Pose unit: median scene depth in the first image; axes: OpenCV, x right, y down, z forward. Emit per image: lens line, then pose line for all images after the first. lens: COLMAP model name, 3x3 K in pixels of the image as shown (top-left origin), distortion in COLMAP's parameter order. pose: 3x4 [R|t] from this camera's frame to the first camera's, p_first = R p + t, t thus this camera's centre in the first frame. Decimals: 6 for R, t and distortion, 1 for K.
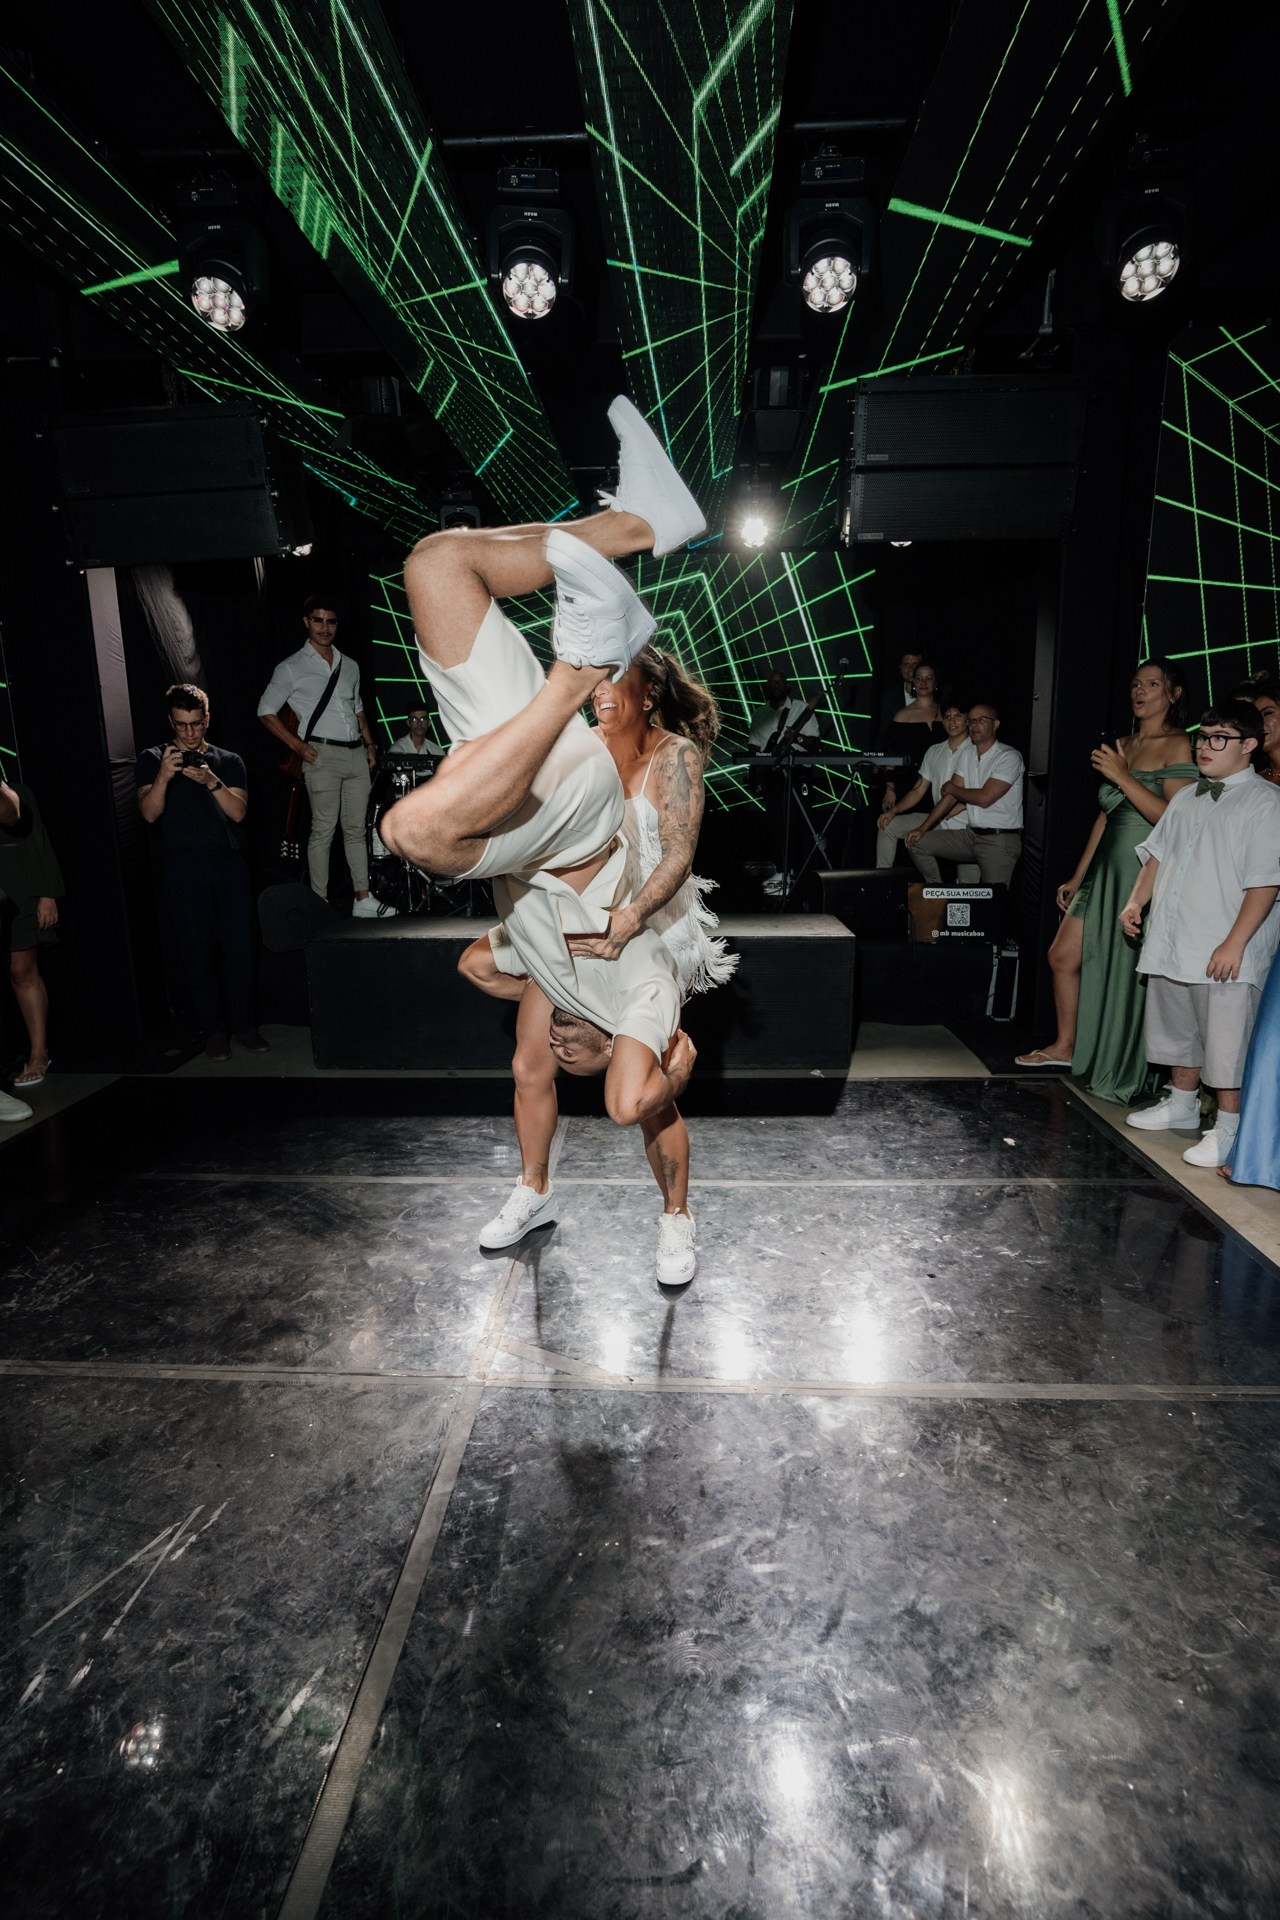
lens RADIAL K [[928.9, 0, 640.0], [0, 928.9, 960.0], [0, 0, 1]] dist [-0.072621, 0.037533]
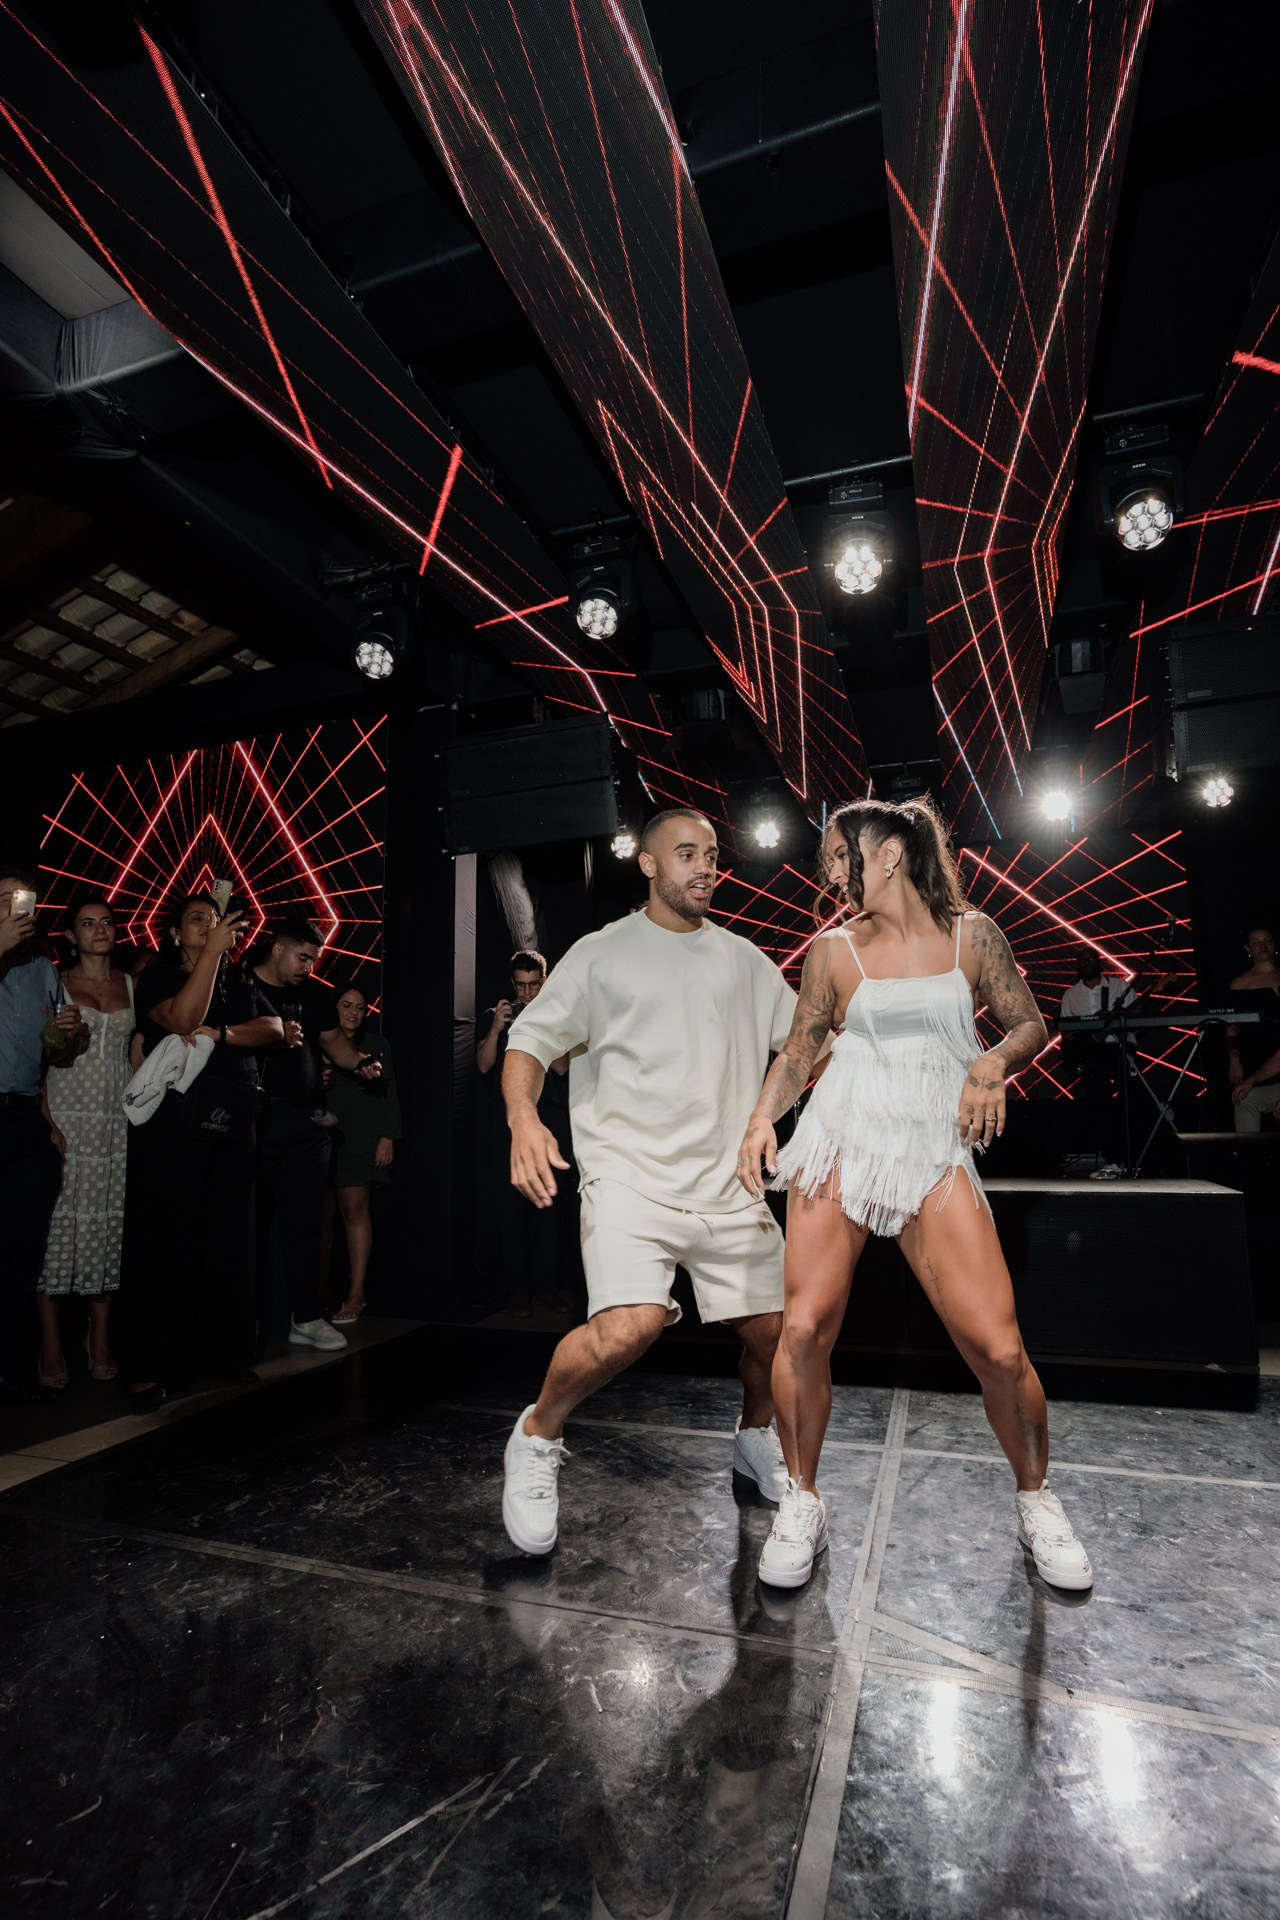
lens RADIAL K [[928.9, 0, 640.0], [0, 928.9, 960.0], [0, 0, 1]] dist [-0.072621, 0.037533]
pose [[0.959066, -0.040667, -0.280248, -0.085453], [-0.059452, 0.938665, -0.339665, 0.132786], [0.276872, 0.342423, 0.897824, 0.054925]]
